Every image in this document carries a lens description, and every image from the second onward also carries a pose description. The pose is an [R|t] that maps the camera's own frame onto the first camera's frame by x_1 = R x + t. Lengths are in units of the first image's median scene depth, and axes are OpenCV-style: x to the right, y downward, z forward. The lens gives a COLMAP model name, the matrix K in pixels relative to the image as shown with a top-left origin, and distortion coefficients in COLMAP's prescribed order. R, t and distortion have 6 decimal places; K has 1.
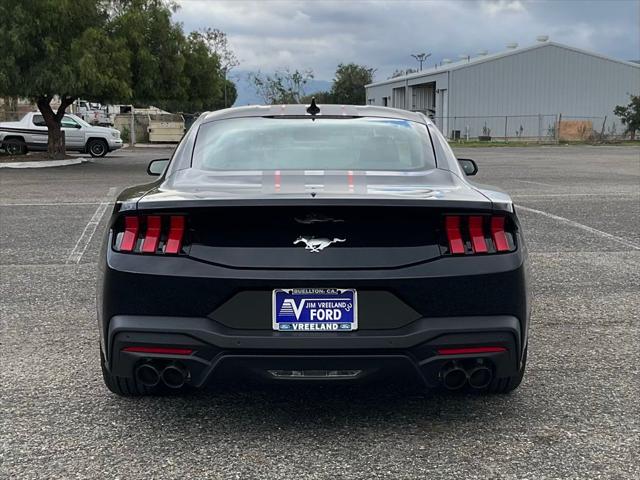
lens RADIAL K [[1121.9, 0, 320.0], [0, 1121.9, 240.0], [0, 0, 1]] dist [-0.252171, 0.051211]
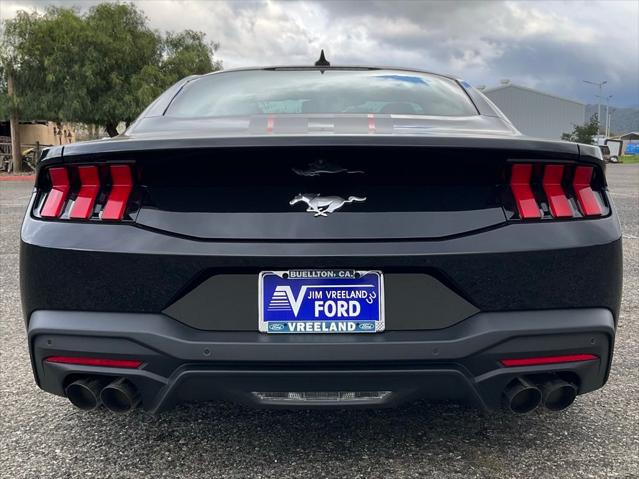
lens RADIAL K [[888.0, 0, 319.5], [0, 888.0, 239.5], [0, 0, 1]] dist [0.011379, 0.100441]
pose [[0.999869, -0.004130, -0.015667, 0.002899], [0.004204, 0.999980, 0.004715, 0.022155], [0.015647, -0.004781, 0.999866, 0.461731]]
